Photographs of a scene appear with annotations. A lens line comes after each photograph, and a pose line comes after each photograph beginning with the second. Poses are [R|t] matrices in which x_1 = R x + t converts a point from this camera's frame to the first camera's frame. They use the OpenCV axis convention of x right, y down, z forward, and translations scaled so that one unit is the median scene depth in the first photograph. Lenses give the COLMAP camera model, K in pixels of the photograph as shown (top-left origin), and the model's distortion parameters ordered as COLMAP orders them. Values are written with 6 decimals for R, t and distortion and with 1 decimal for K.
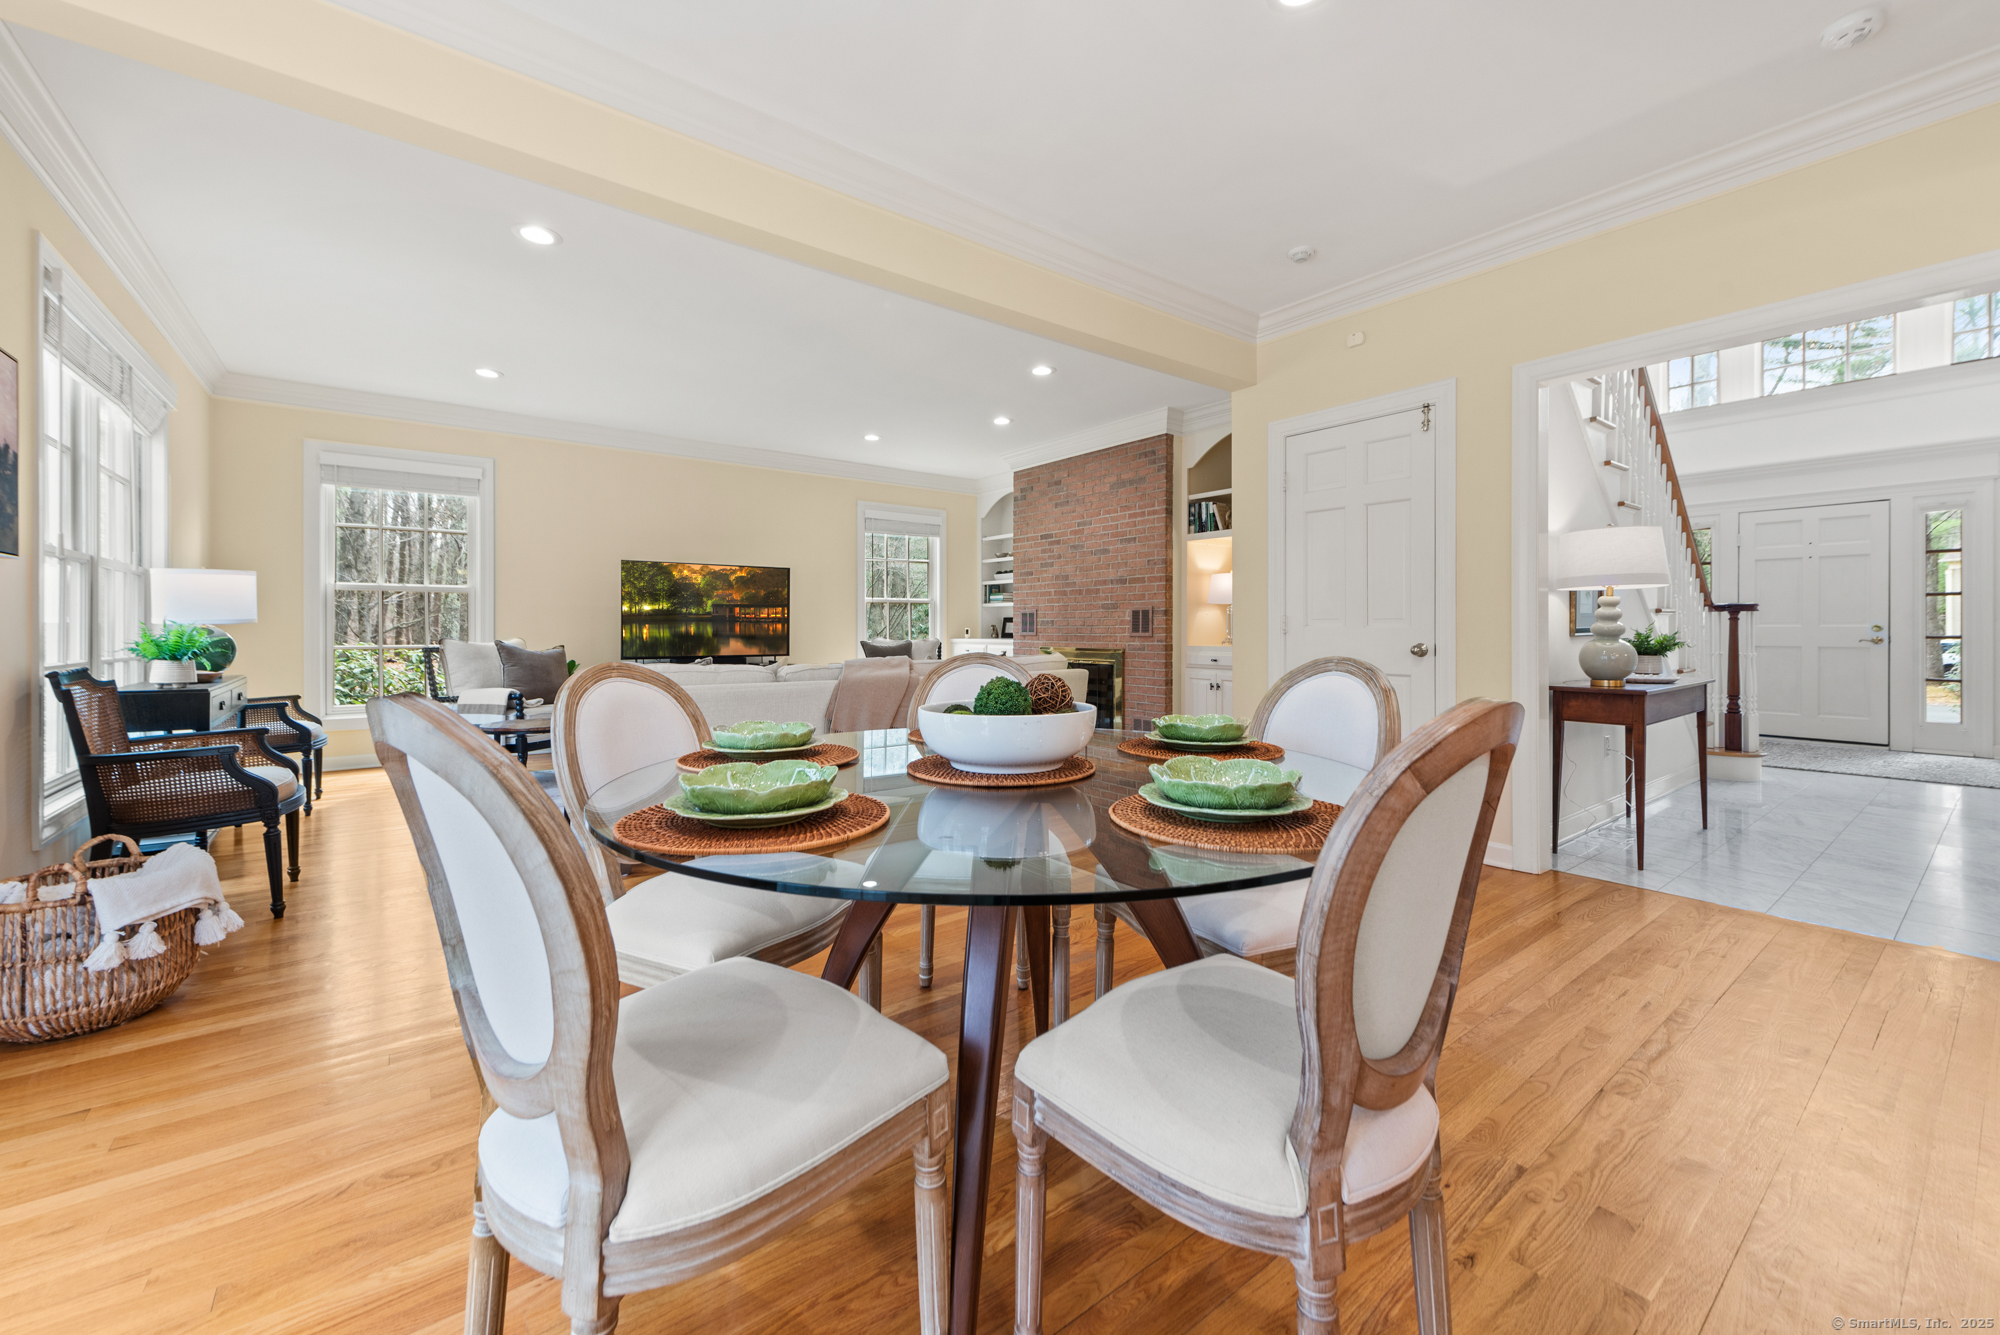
lens RADIAL K [[778.1, 0, 1008.7], [0, 778.1, 633.8], [0, 0, 1]] dist [0.005448, -0.000346]
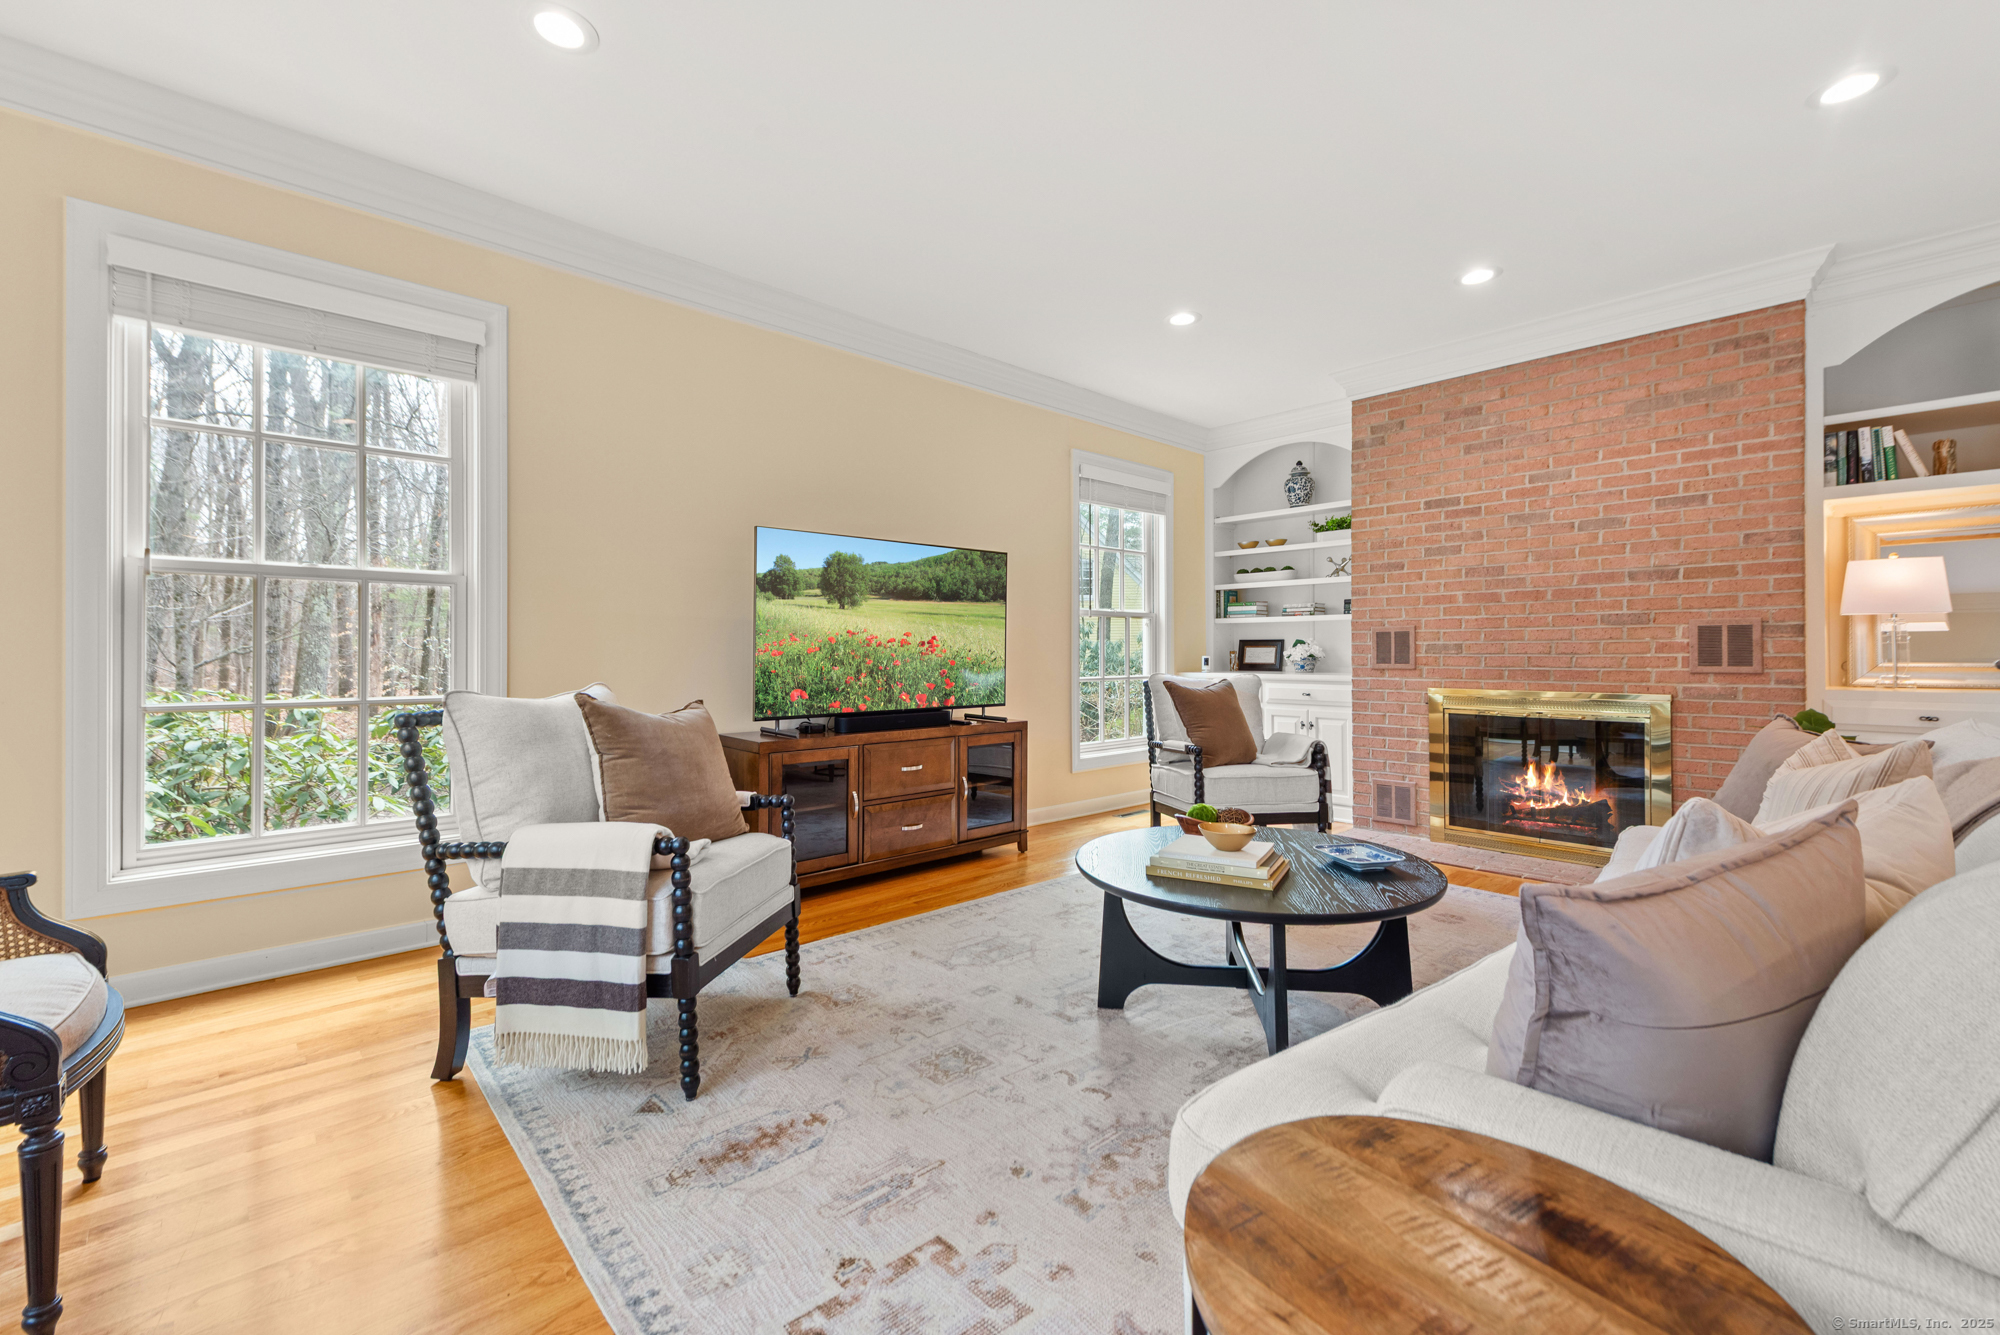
lens RADIAL K [[837.2, 0, 1004.0], [0, 837.2, 650.4], [0, 0, 1]] dist [0.009959, -0.000456]
pose [[0.996069, -0.001105, 0.088577, -0.377943], [0.002018, 0.999946, -0.010223, -0.007247], [-0.088561, 0.010362, 0.996017, 0.432506]]
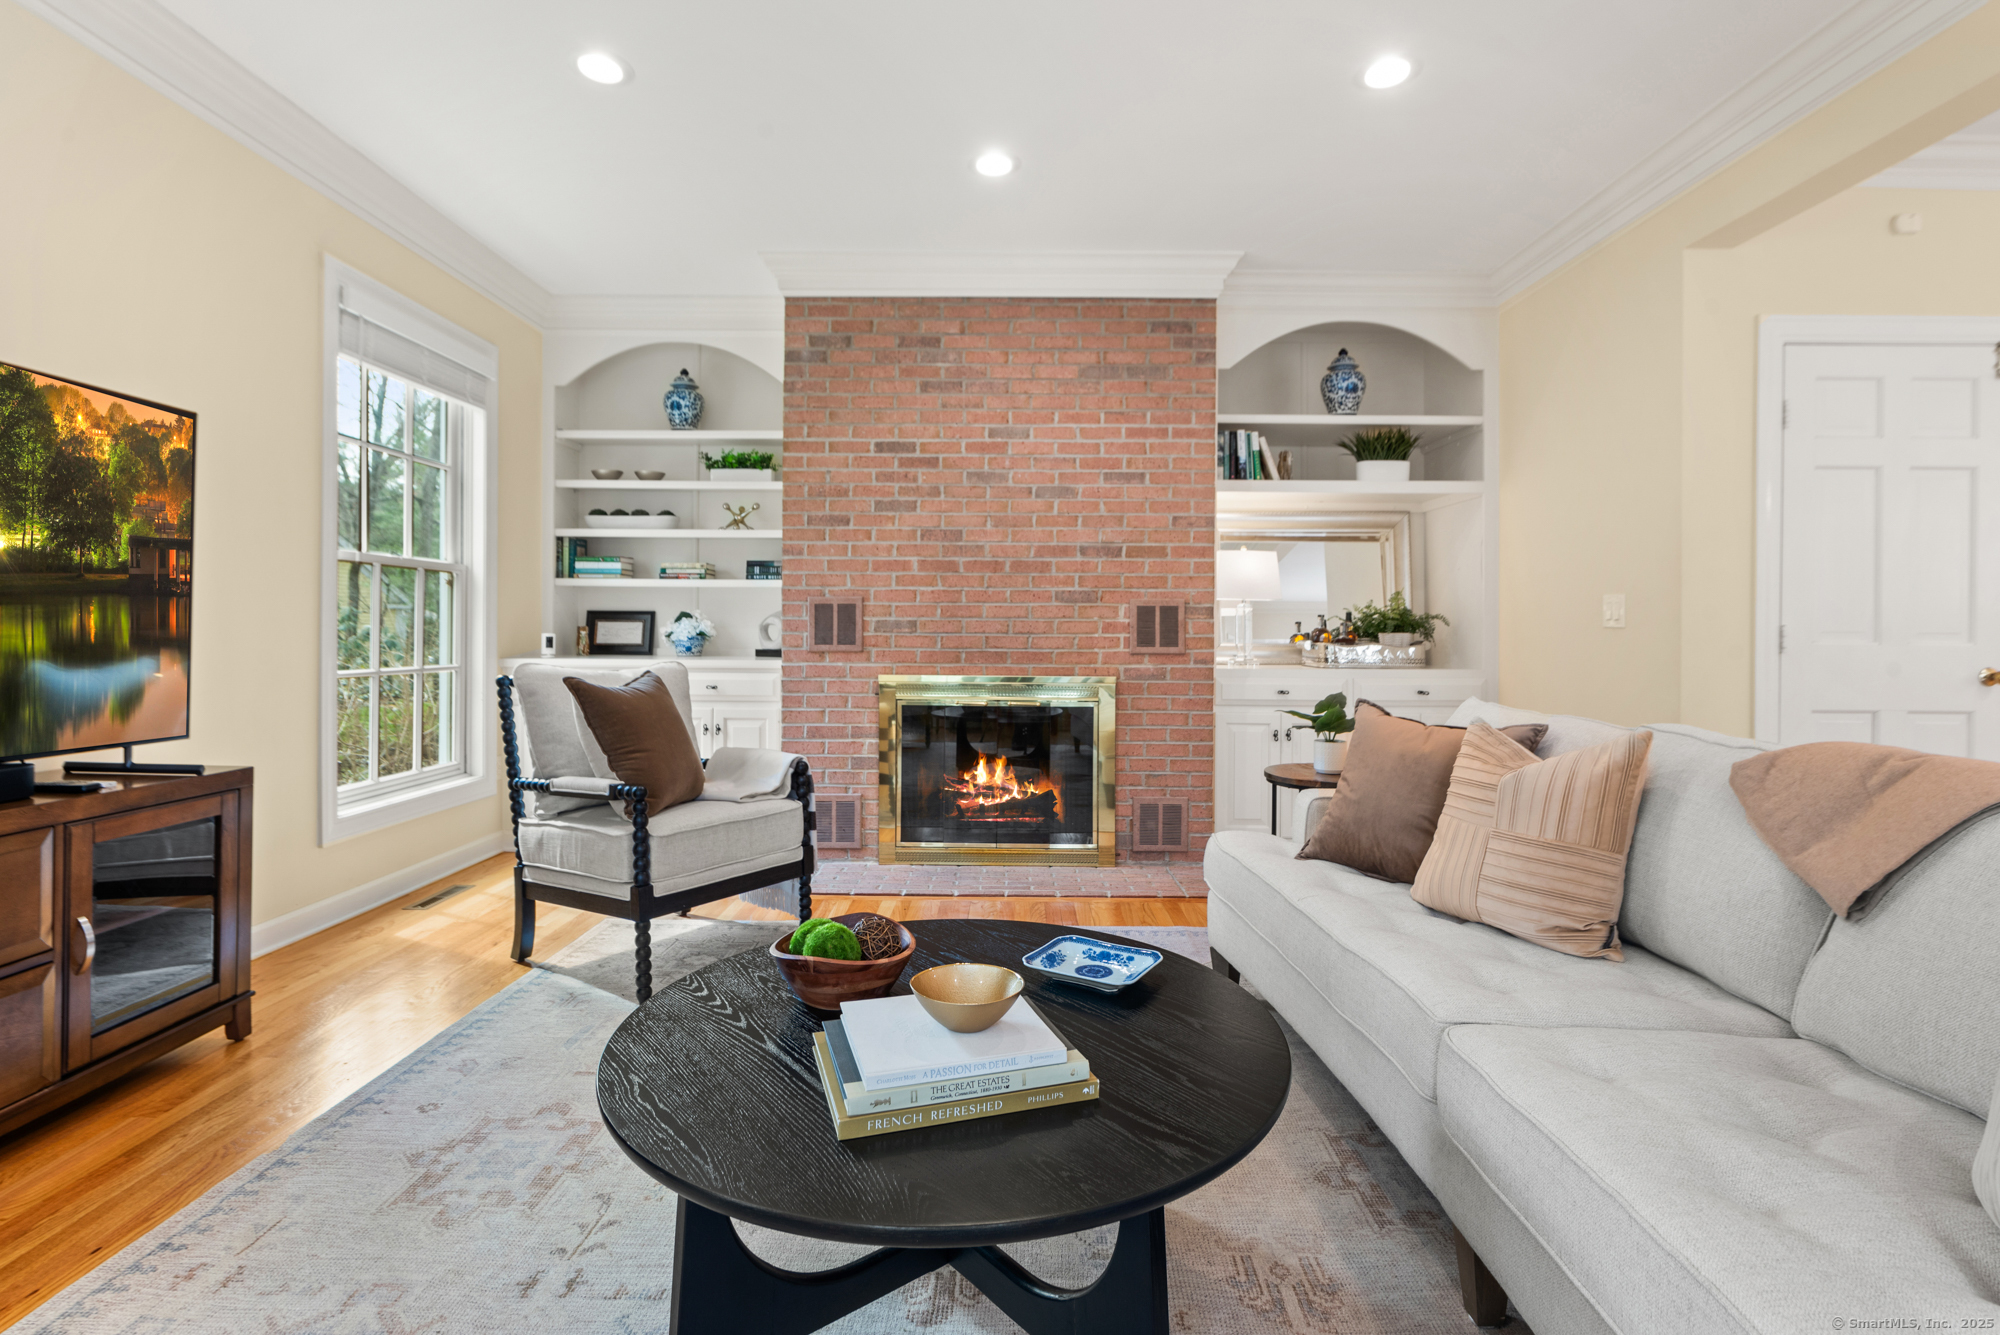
lens RADIAL K [[937.4, 0, 1007.5], [0, 937.4, 632.1], [0, 0, 1]] dist [-0.003106, -0.000399]
pose [[0.622661, 0.003605, 0.782484, -0.401953], [-0.001282, 0.999993, -0.003587, -0.008920], [-0.782491, 0.001231, 0.622661, 0.643692]]
